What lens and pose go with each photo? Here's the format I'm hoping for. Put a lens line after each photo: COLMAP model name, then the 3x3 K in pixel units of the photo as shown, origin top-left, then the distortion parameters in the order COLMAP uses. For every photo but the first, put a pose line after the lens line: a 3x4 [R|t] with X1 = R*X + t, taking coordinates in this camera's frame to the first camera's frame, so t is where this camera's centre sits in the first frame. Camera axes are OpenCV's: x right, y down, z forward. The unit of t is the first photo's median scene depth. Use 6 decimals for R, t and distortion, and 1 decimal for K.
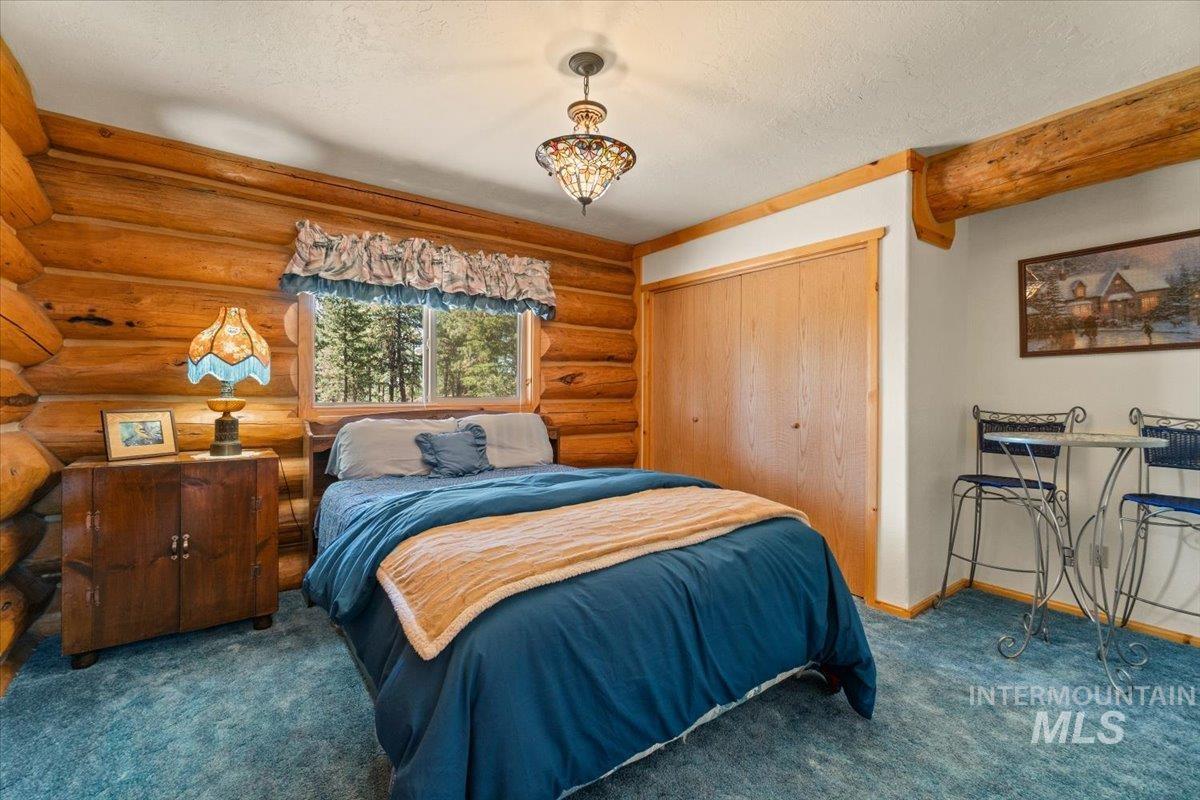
lens RADIAL K [[510.9, 0, 601.0], [0, 510.9, 389.7], [0, 0, 1]] dist [-0.009801, -0.000324]
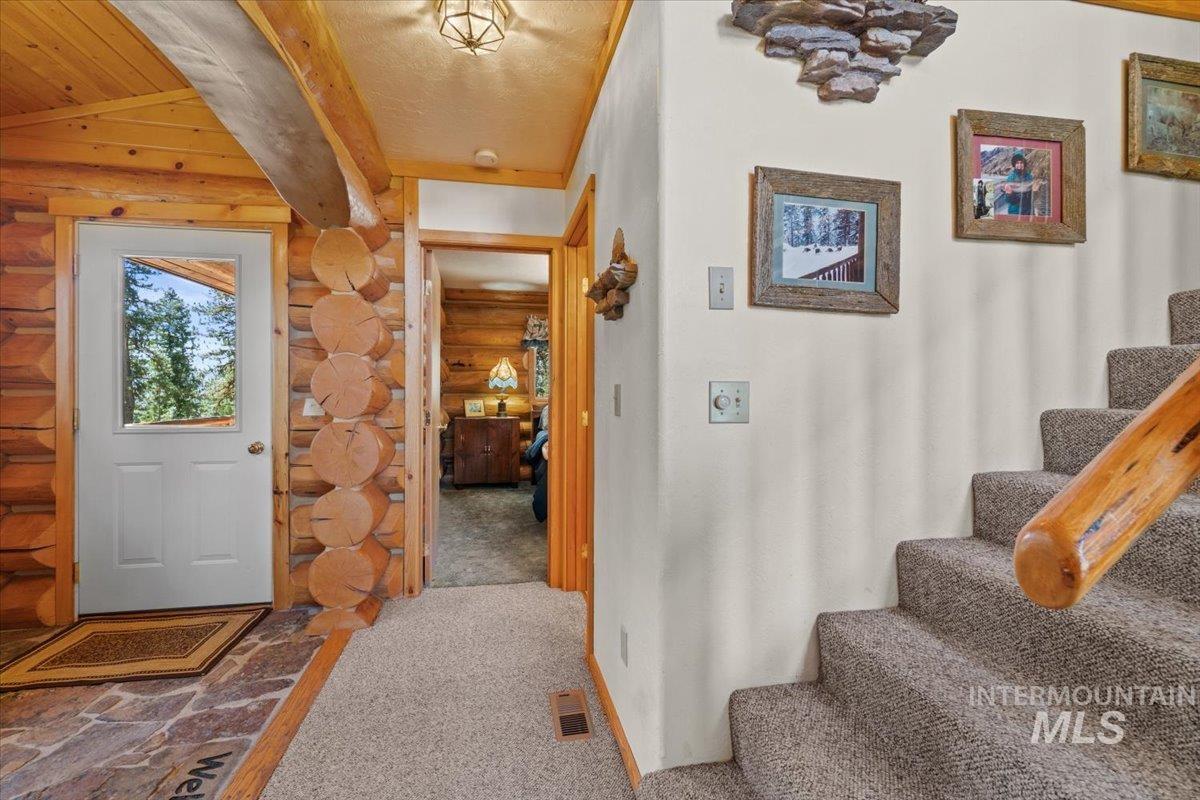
lens RADIAL K [[510.9, 0, 601.0], [0, 510.9, 389.7], [0, 0, 1]] dist [-0.009801, -0.000324]
pose [[0.909339, -0.002259, -0.416050, 0.723509], [0.001308, 0.999996, -0.002572, 0.000556], [0.416054, 0.001794, 0.909338, -1.042707]]
